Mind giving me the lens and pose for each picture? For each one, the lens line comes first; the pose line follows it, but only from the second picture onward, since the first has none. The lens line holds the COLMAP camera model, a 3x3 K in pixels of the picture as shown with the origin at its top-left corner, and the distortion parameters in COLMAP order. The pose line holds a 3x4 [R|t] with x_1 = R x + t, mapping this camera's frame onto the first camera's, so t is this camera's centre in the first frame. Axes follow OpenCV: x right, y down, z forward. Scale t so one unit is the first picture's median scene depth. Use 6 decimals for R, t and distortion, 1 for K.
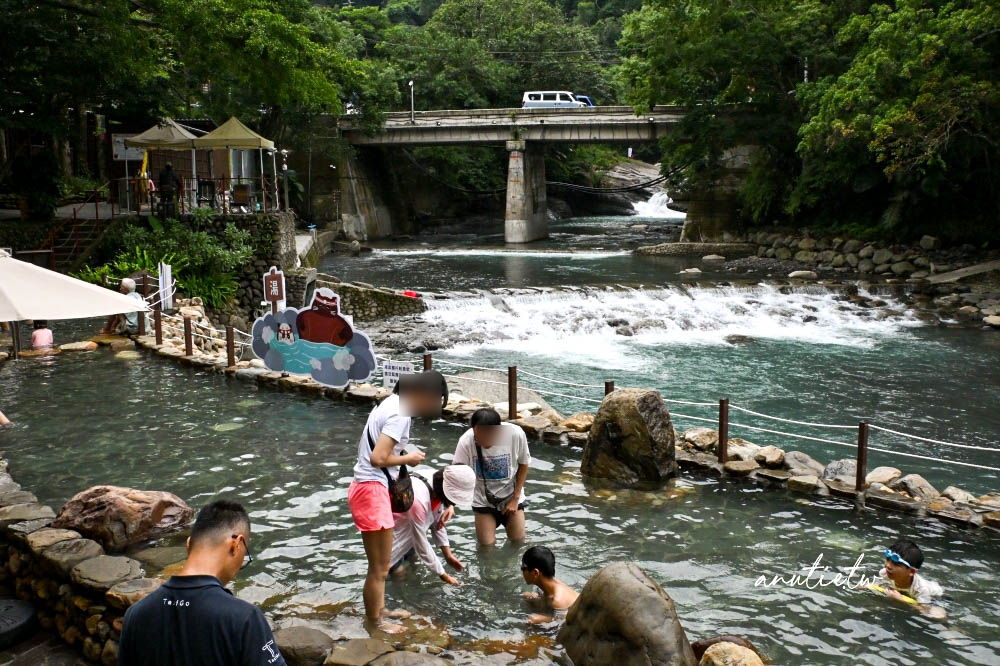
lens RADIAL K [[963.9, 0, 500.6], [0, 963.9, 327.8], [0, 0, 1]] dist [-0.001440, -0.005468]
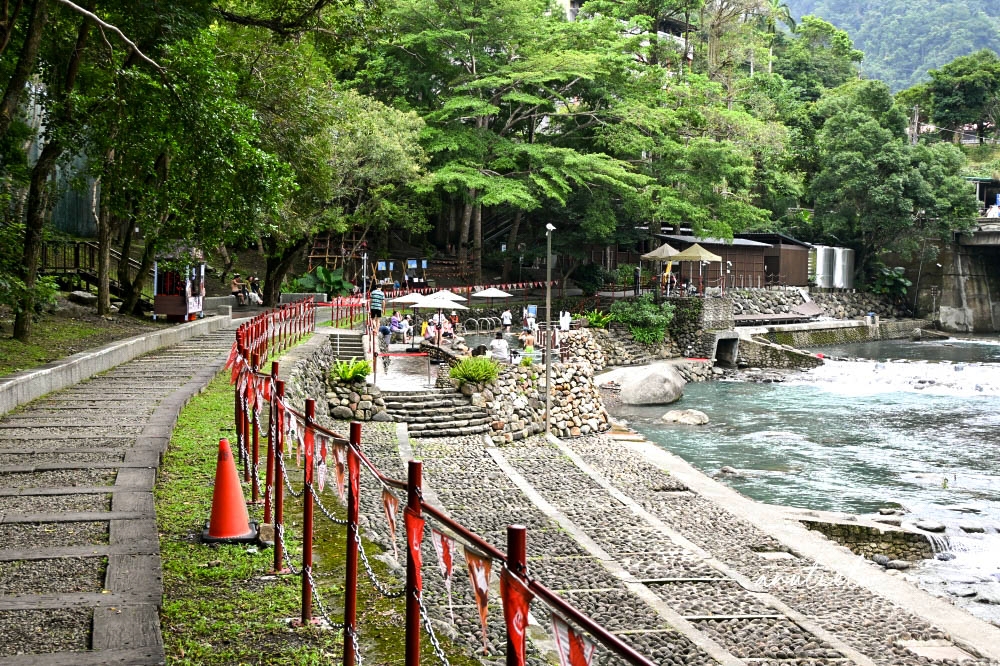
lens RADIAL K [[1302.8, 0, 526.9], [0, 1302.8, 330.6], [0, 0, 1]] dist [0.028223, 0.008582]
pose [[0.718396, 0.053510, -0.693573, 0.549161], [-0.122629, 0.991164, -0.050549, 0.047084], [0.684740, 0.121366, 0.718611, -0.431501]]
